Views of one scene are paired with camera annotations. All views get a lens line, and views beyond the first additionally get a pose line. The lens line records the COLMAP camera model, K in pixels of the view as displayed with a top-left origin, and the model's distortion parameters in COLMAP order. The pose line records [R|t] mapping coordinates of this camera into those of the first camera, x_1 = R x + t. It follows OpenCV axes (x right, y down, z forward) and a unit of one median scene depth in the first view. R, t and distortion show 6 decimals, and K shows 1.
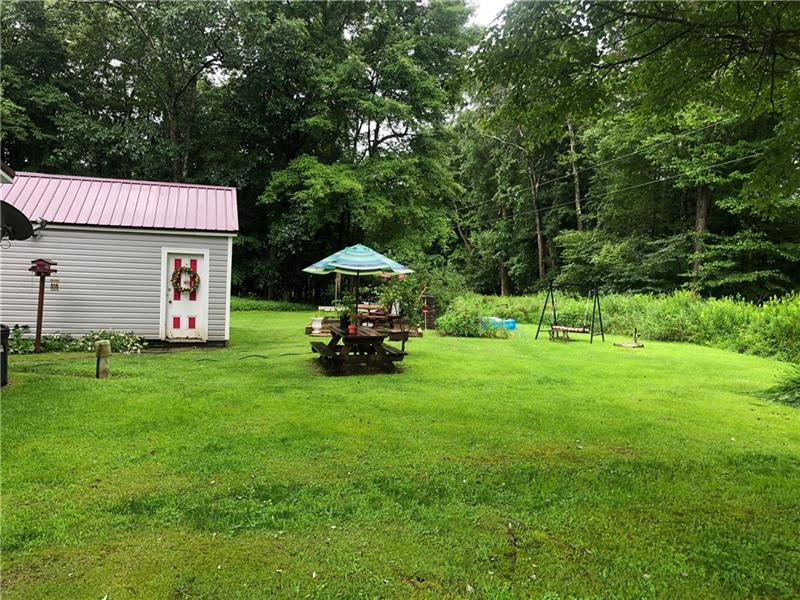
lens RADIAL K [[655.6, 0, 394.6], [0, 655.6, 300.2], [0, 0, 1]] dist [-0.013083, 0.000458]
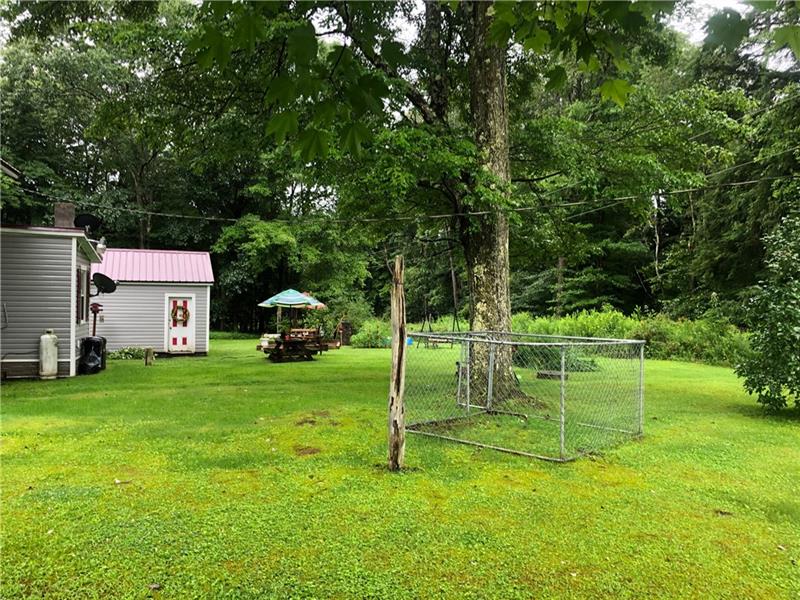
lens RADIAL K [[655.6, 0, 408.1], [0, 655.6, 304.9], [0, 0, 1]] dist [-0.013083, 0.000458]
pose [[0.993551, -0.028372, 0.109782, 0.036521], [0.033118, 0.998583, -0.041652, 0.022020], [-0.108445, 0.045019, 0.993083, -0.436701]]
